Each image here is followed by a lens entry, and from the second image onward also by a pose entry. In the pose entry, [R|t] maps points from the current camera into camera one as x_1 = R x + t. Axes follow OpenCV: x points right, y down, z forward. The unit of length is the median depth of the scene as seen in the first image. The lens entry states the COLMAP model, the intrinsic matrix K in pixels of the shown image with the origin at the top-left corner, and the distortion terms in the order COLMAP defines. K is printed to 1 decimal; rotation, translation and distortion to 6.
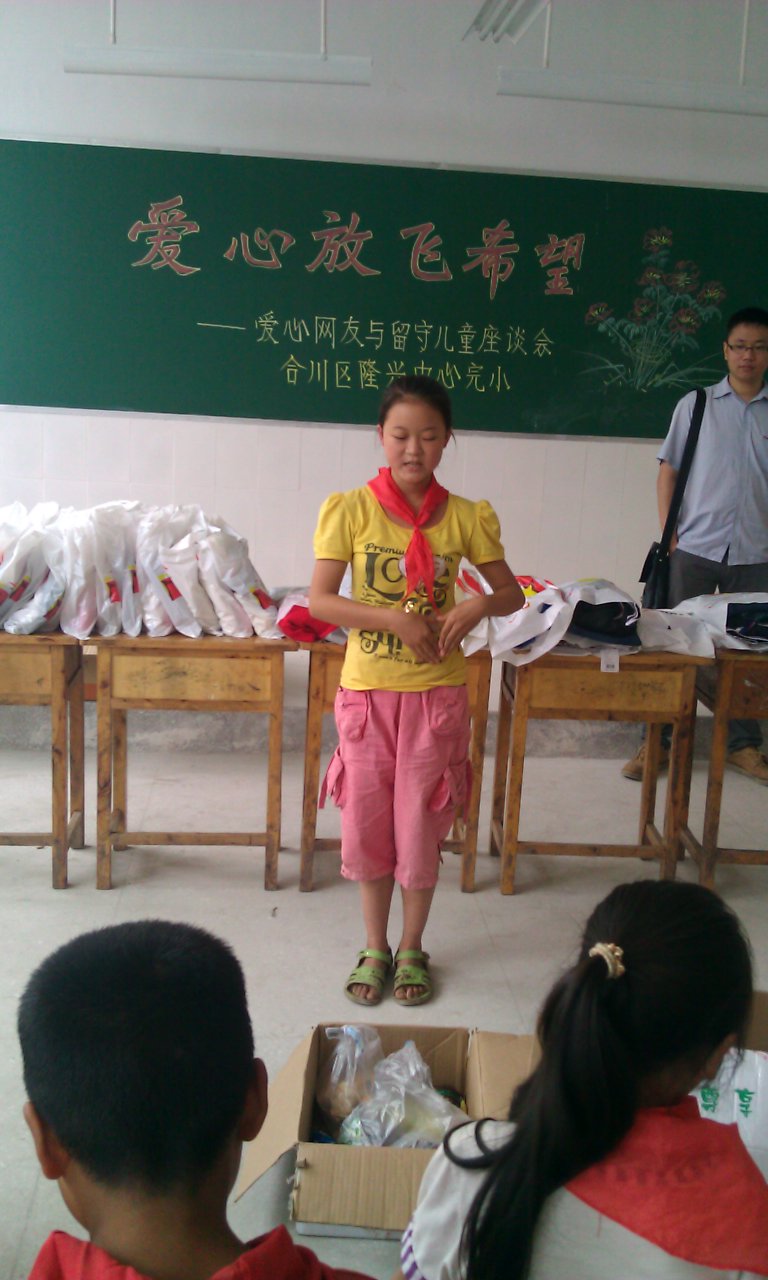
lens RADIAL K [[1195.6, 0, 384.0], [0, 1195.6, 643.9], [0, 0, 1]] dist [-0.064679, 0.000000]
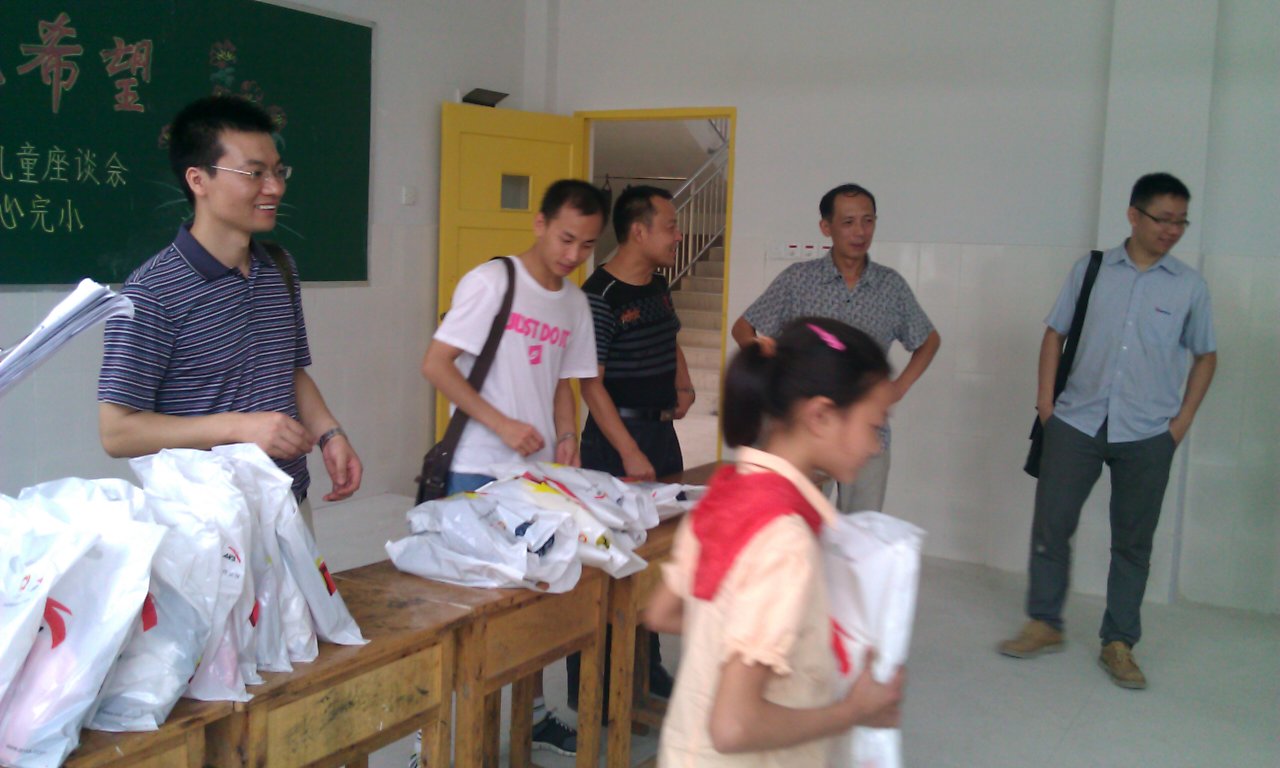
lens RADIAL K [[1195.6, 0, 639.6], [0, 1195.6, 377.9], [0, 0, 1]] dist [-0.064679, 0.000000]
pose [[0.592453, -0.108482, 0.798267, -0.307656], [0.160569, 0.986911, 0.014948, -0.071659], [-0.789441, 0.119321, 0.602118, 0.266015]]
